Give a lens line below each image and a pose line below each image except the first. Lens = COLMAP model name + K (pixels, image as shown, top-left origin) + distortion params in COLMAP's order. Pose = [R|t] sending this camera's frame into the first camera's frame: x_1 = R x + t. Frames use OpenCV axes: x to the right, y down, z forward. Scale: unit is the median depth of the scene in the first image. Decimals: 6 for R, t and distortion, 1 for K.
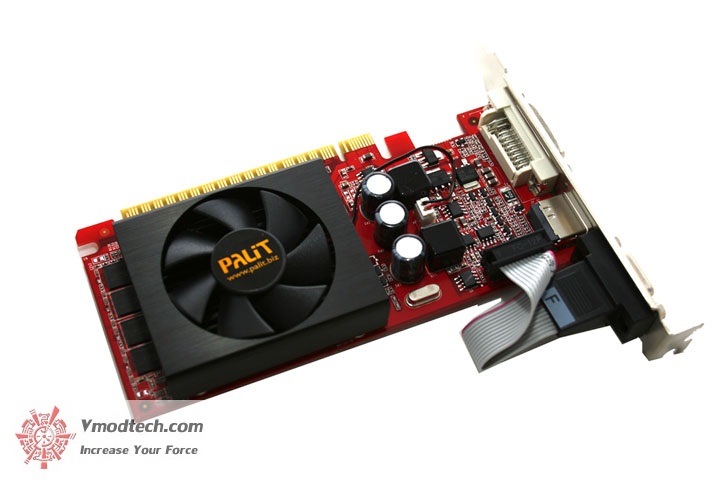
lens RADIAL K [[895.3, 0, 343.4], [0, 895.3, 240.5], [0, 0, 1]] dist [-0.082152, 0.052276]
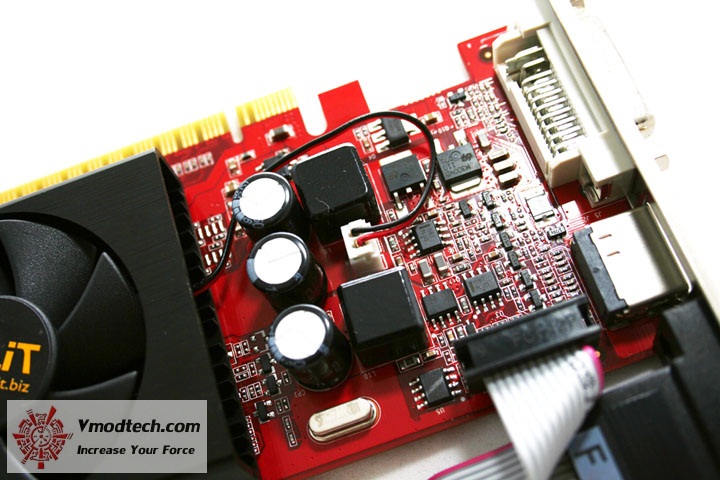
lens RADIAL K [[895.3, 0, 343.4], [0, 895.3, 240.5], [0, 0, 1]] dist [-0.082152, 0.052276]
pose [[0.974018, 0.000331, -0.226471, 0.194153], [0.027304, 0.992533, 0.118883, -0.095211], [0.224820, -0.121978, 0.966736, 0.487546]]
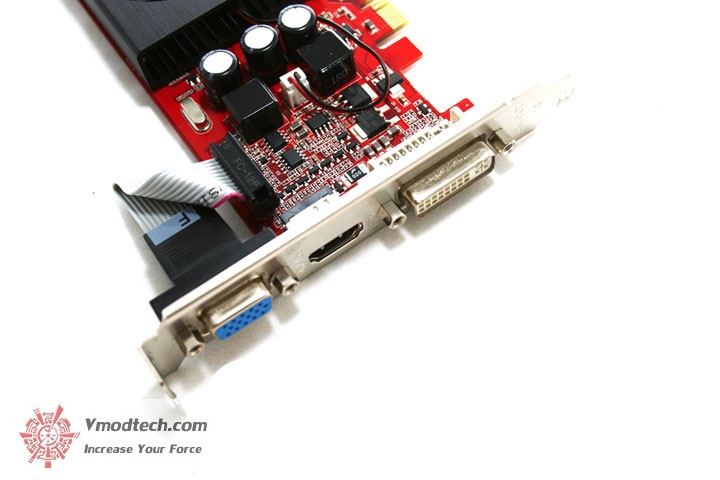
lens RADIAL K [[895.3, 0, 343.4], [0, 895.3, 240.5], [0, 0, 1]] dist [-0.082152, 0.052276]
pose [[0.207466, 0.832866, -0.513120, 0.629774], [-0.786182, 0.454094, 0.419187, -0.340464], [0.582131, 0.316439, 0.748993, 0.444916]]
